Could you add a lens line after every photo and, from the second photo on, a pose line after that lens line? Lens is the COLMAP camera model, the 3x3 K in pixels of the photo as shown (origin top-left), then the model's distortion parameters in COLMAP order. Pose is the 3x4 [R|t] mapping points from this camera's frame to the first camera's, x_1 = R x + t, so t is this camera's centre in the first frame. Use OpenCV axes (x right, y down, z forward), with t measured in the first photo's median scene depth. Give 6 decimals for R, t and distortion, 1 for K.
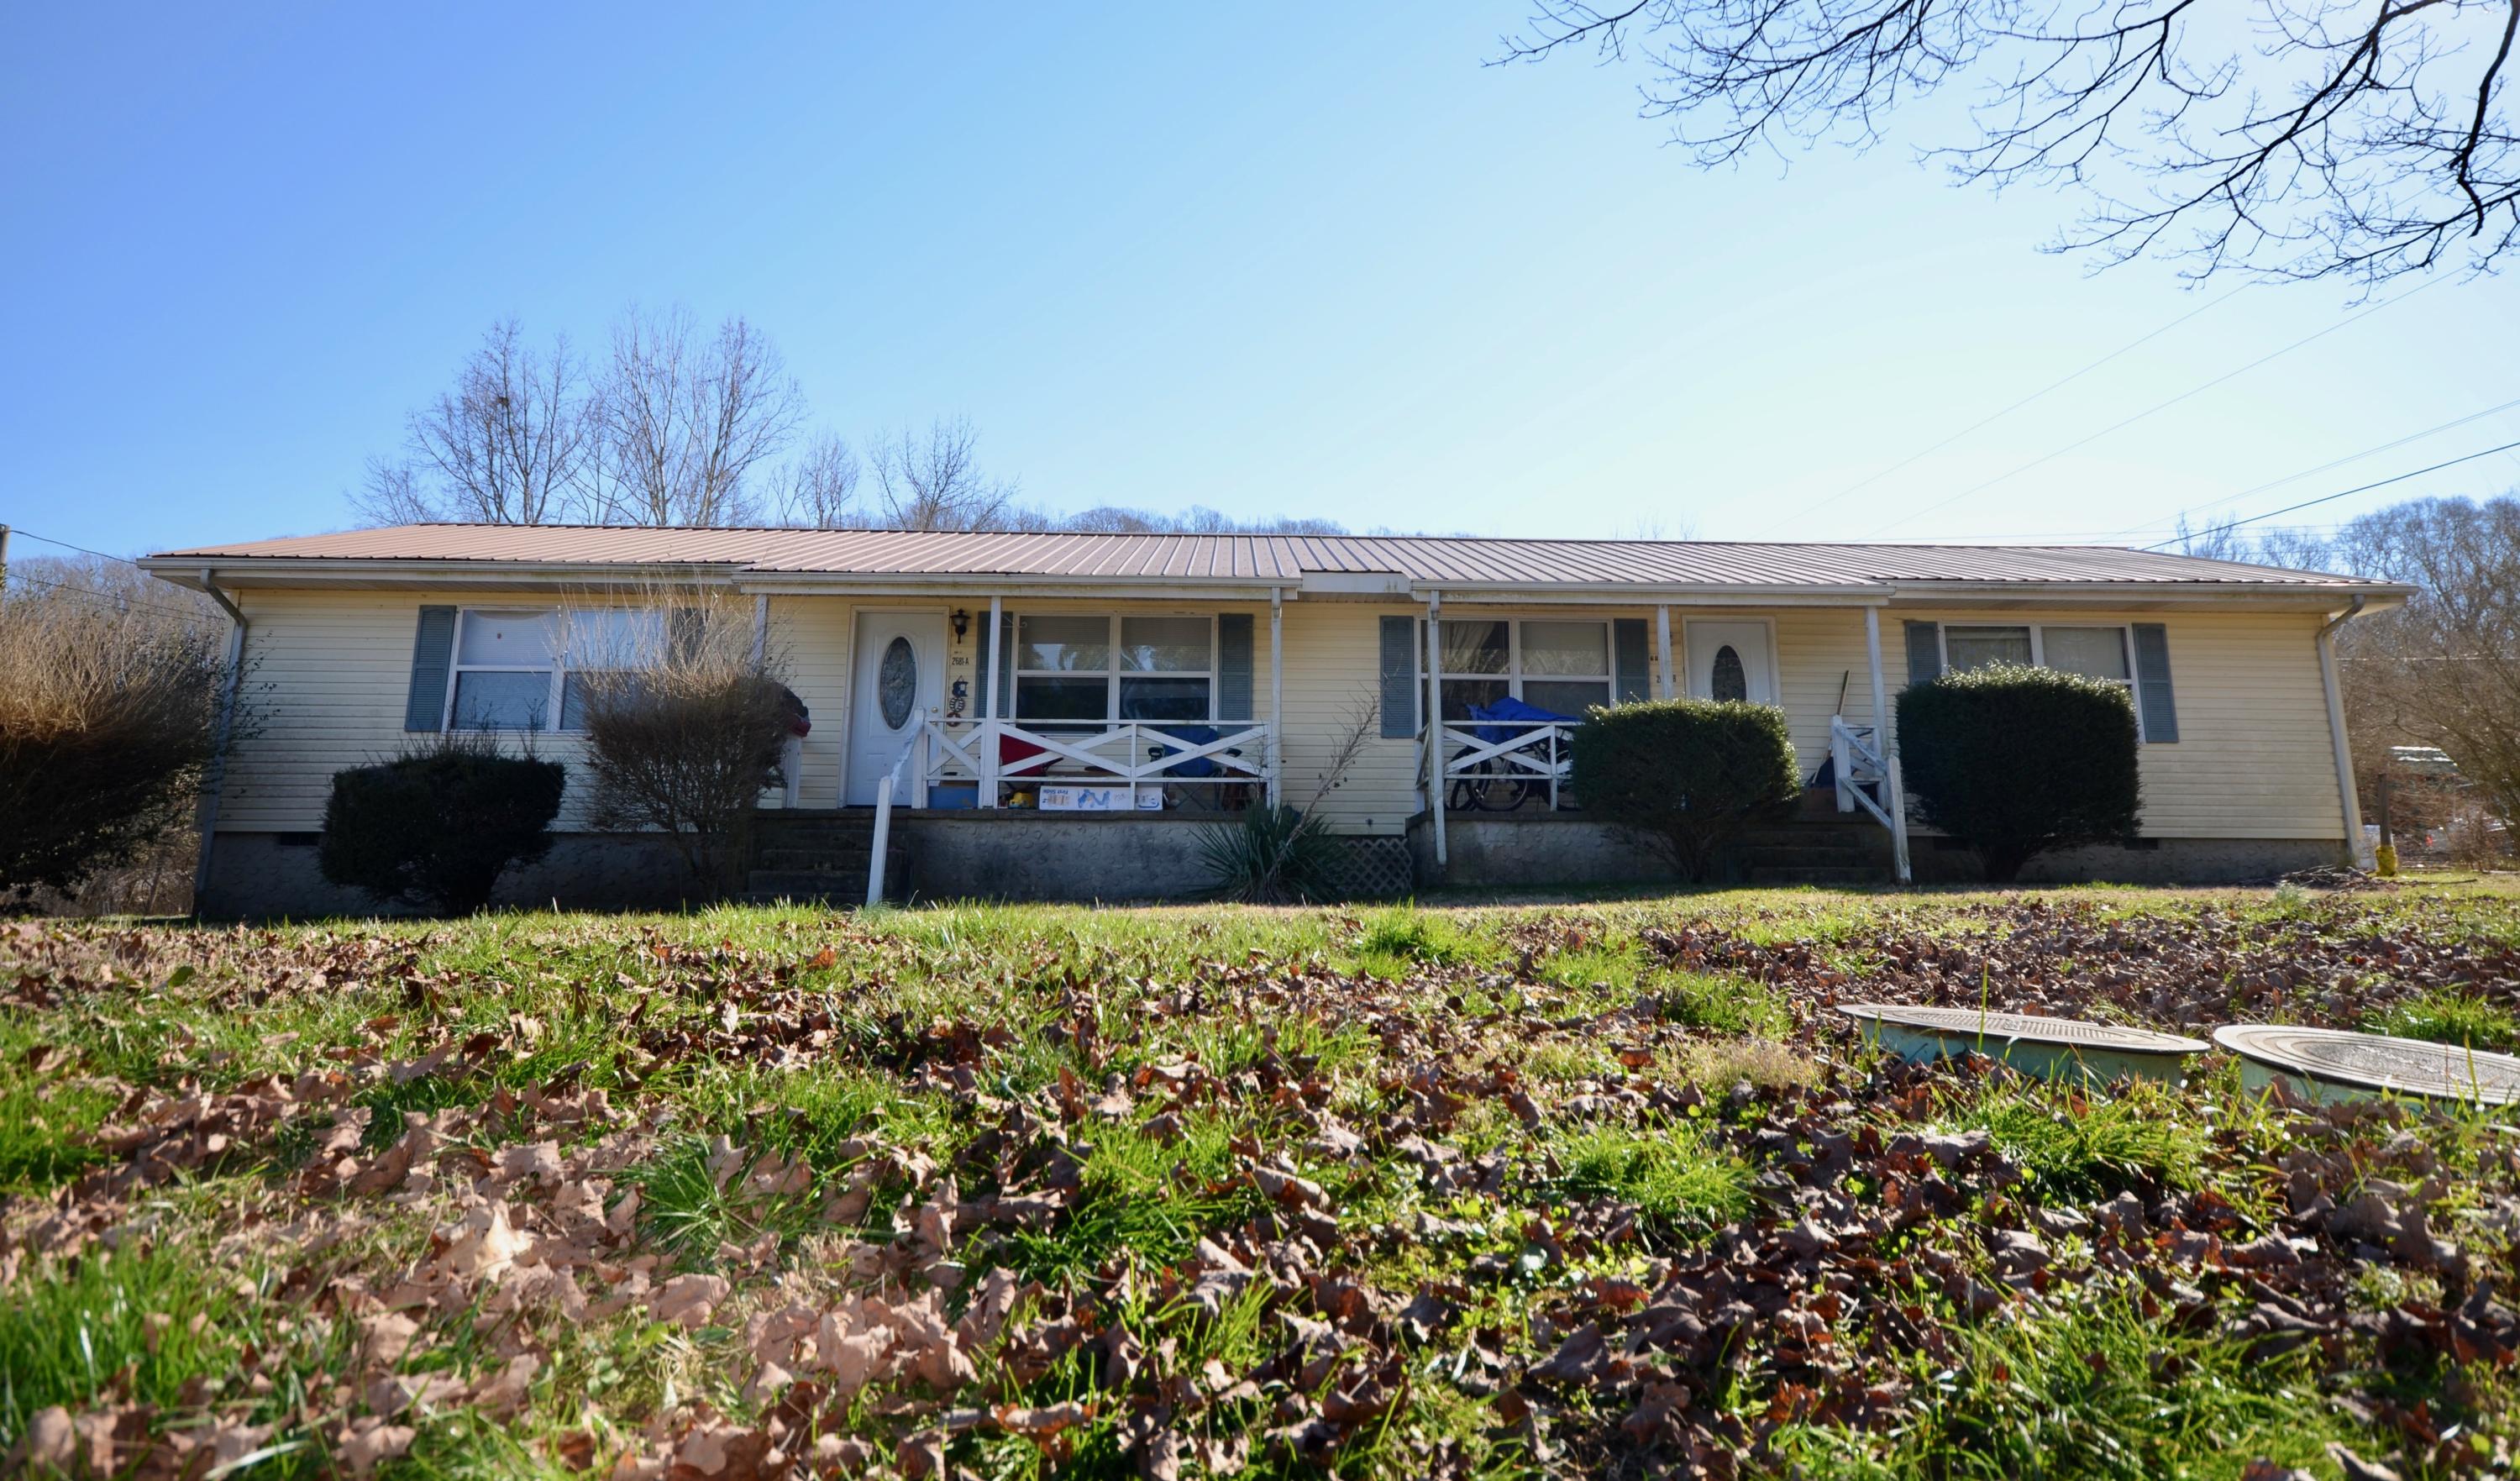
lens RADIAL K [[1497.1, 0, 1297.6], [0, 1497.1, 617.0], [0, 0, 1]] dist [0.026705, -0.000845]
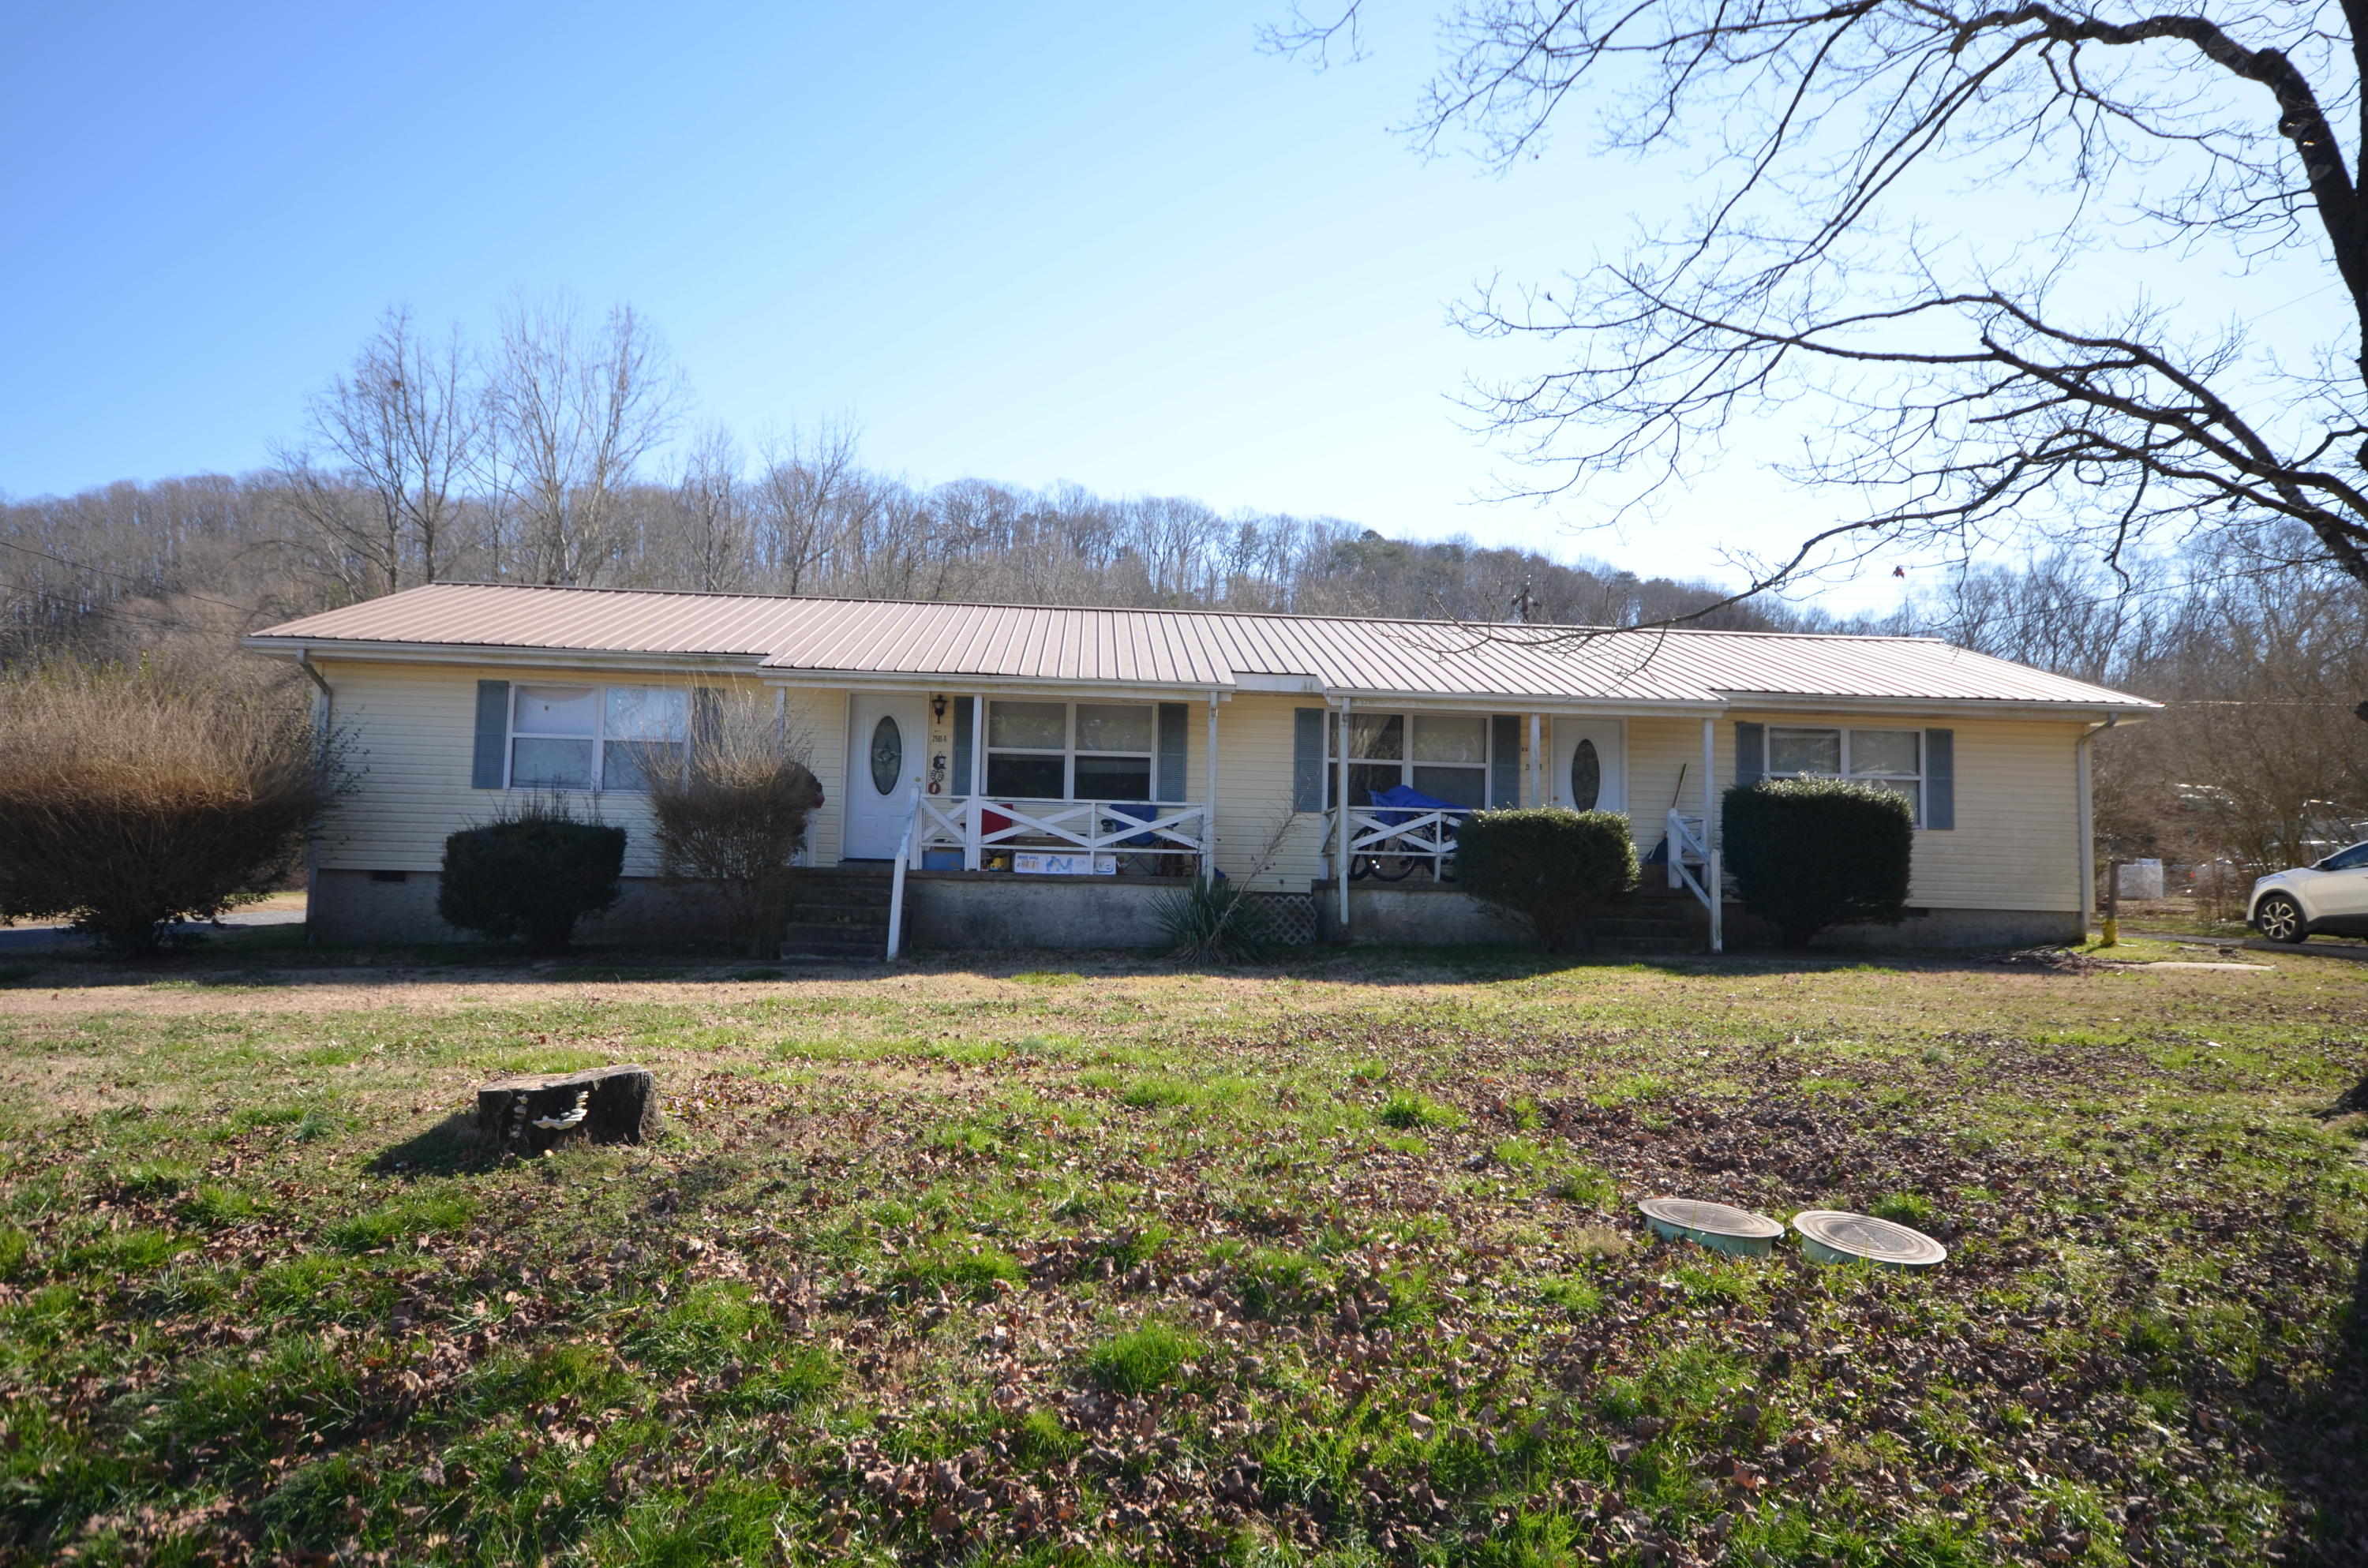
lens RADIAL K [[1500.4, 0, 1184.0], [0, 1500.4, 784.0], [0, 0, 1]] dist [0.028839, 0.001749]
pose [[0.999368, 0.025201, 0.025088, -0.066677], [-0.028356, 0.990501, 0.134553, -0.107726], [-0.021459, -0.135180, 0.990589, -0.192541]]
